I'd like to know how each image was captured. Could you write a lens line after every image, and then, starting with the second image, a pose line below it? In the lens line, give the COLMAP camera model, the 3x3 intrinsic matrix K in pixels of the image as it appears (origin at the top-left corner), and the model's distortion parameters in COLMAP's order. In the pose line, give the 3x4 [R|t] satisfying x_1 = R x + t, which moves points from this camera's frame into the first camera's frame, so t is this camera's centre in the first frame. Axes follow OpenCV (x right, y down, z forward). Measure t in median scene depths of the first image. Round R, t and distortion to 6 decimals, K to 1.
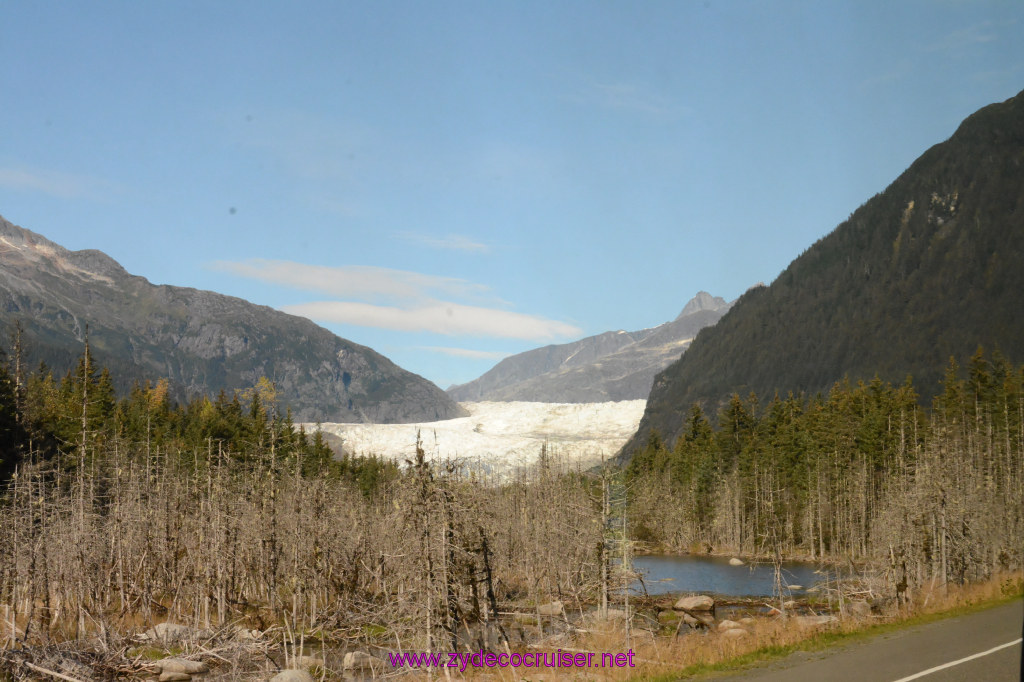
lens RADIAL K [[1647.7, 0, 512.0], [0, 1647.7, 341.0], [0, 0, 1]] dist [0.064711, -0.037521]
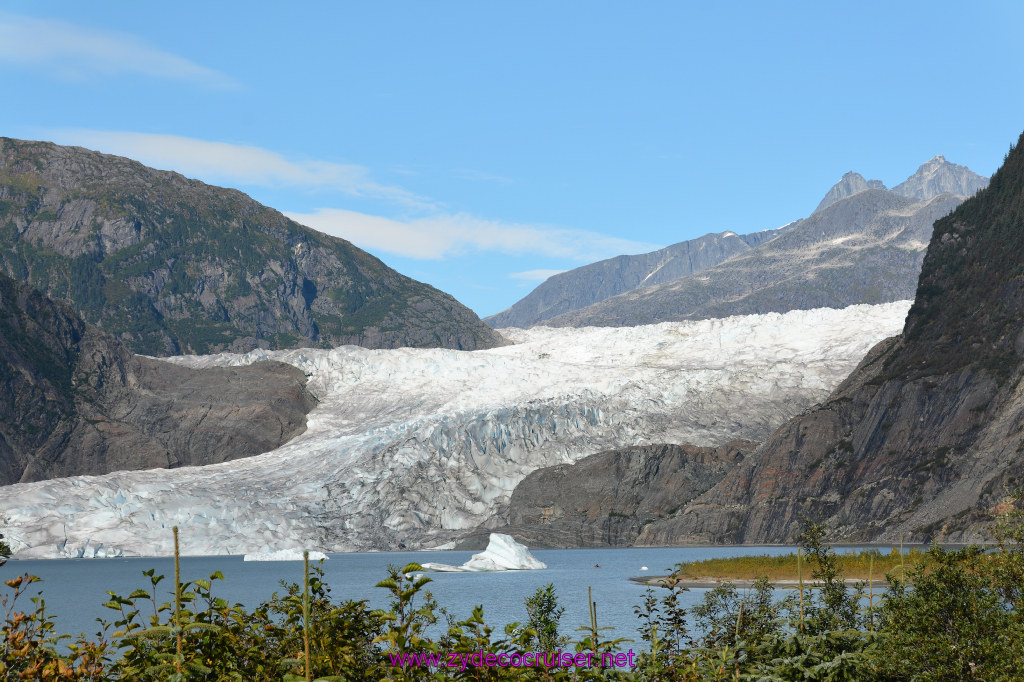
lens RADIAL K [[2411.9, 0, 518.8], [0, 2411.9, 336.0], [0, 0, 1]] dist [0.116794, -0.152733]
pose [[0.999869, -0.011520, -0.011389, -0.014547], [0.011841, 0.999522, 0.028553, 0.015670], [0.011055, -0.028684, 0.999527, 0.128036]]
